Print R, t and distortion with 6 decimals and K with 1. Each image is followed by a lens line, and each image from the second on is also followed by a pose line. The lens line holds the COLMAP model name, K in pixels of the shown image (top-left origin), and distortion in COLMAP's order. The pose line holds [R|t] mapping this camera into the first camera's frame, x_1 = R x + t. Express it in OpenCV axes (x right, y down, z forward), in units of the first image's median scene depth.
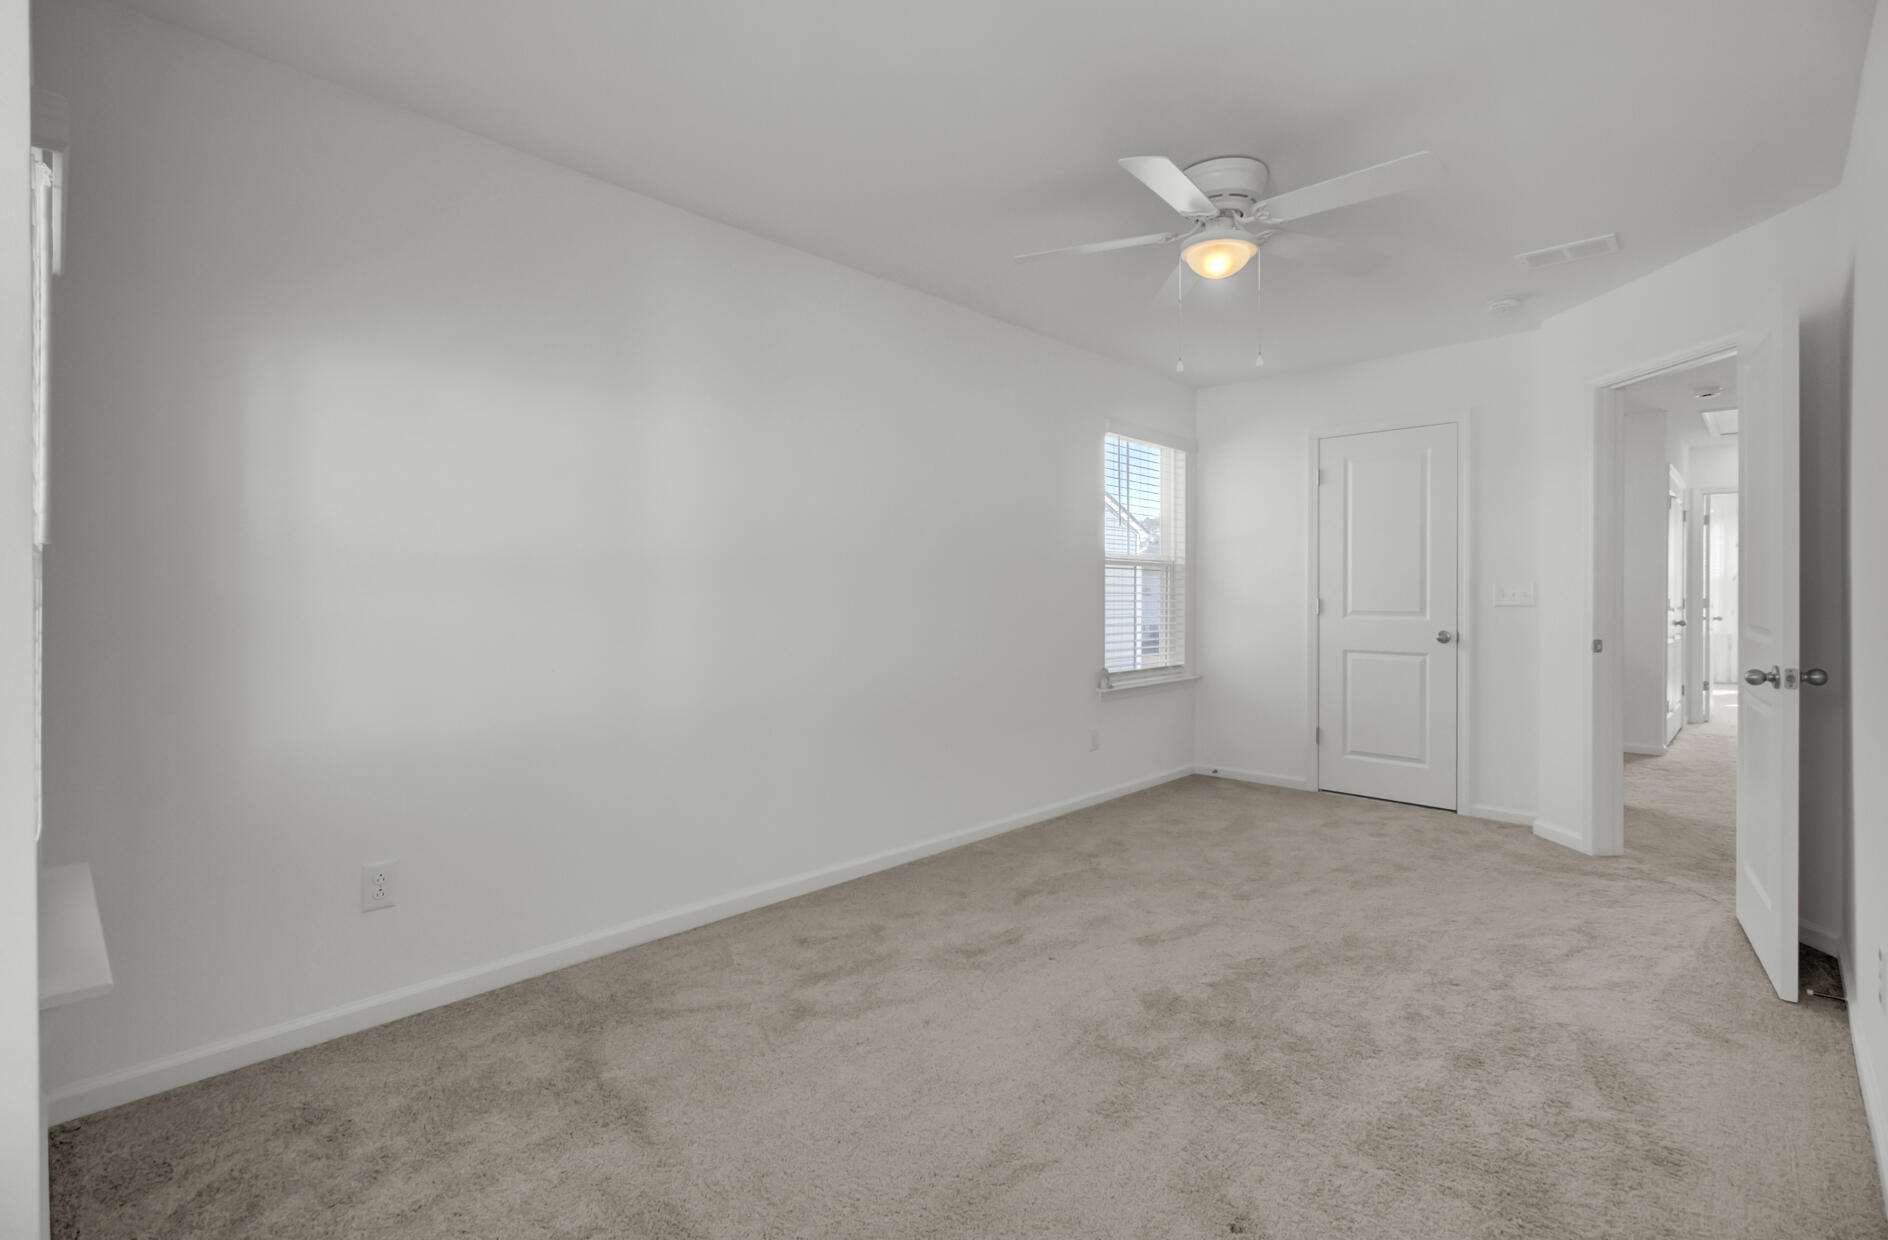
lens RADIAL K [[869.9, 0, 944.5], [0, 869.9, 599.5], [0, 0, 1]] dist [-0.000223, -0.000082]
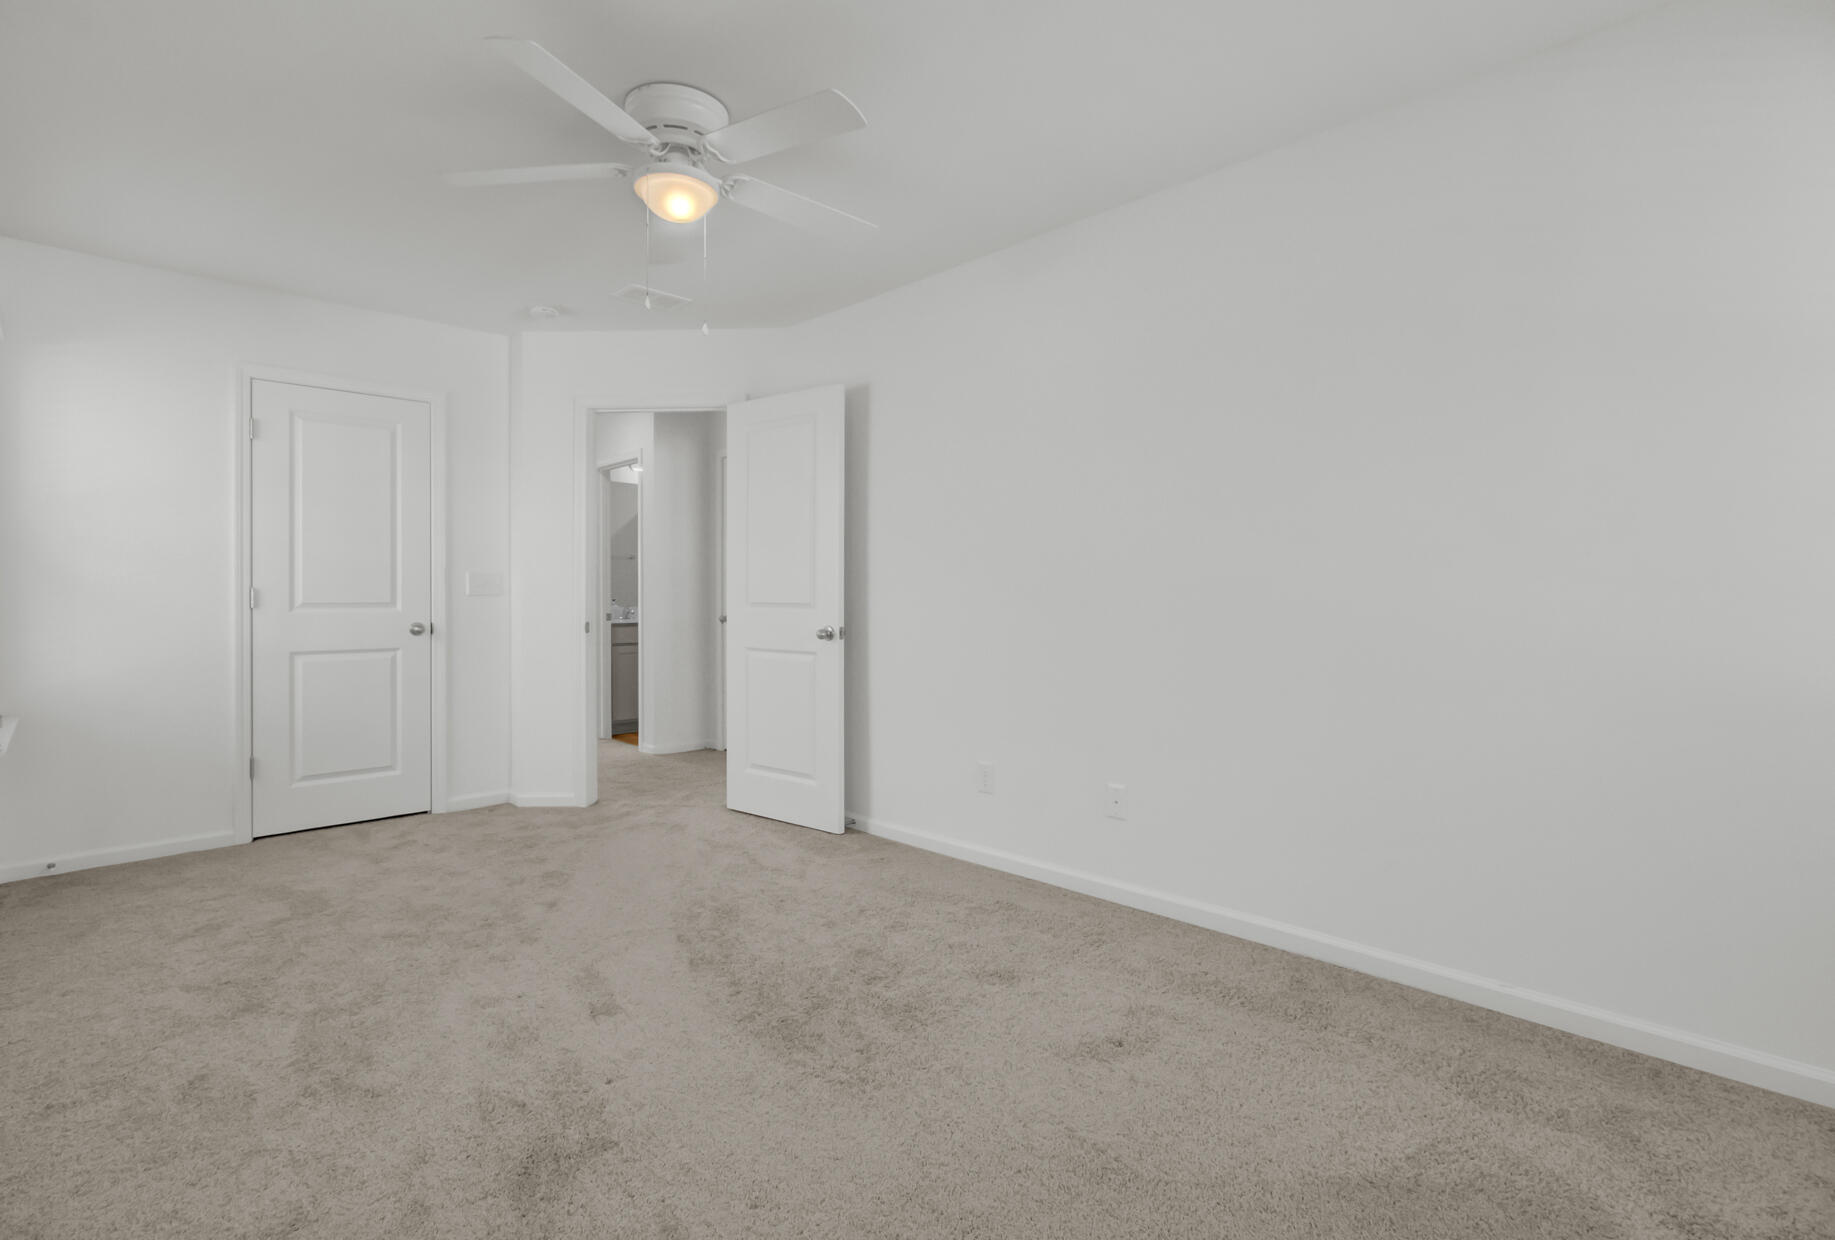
lens RADIAL K [[877.9, 0, 918.1], [0, 877.9, 590.9], [0, 0, 1]] dist [-0.001664, -0.000388]
pose [[0.020864, 0.000992, 0.999782, -0.353531], [0.007214, 0.999973, -0.001143, 0.007266], [-0.999756, 0.007236, 0.020856, 0.435770]]
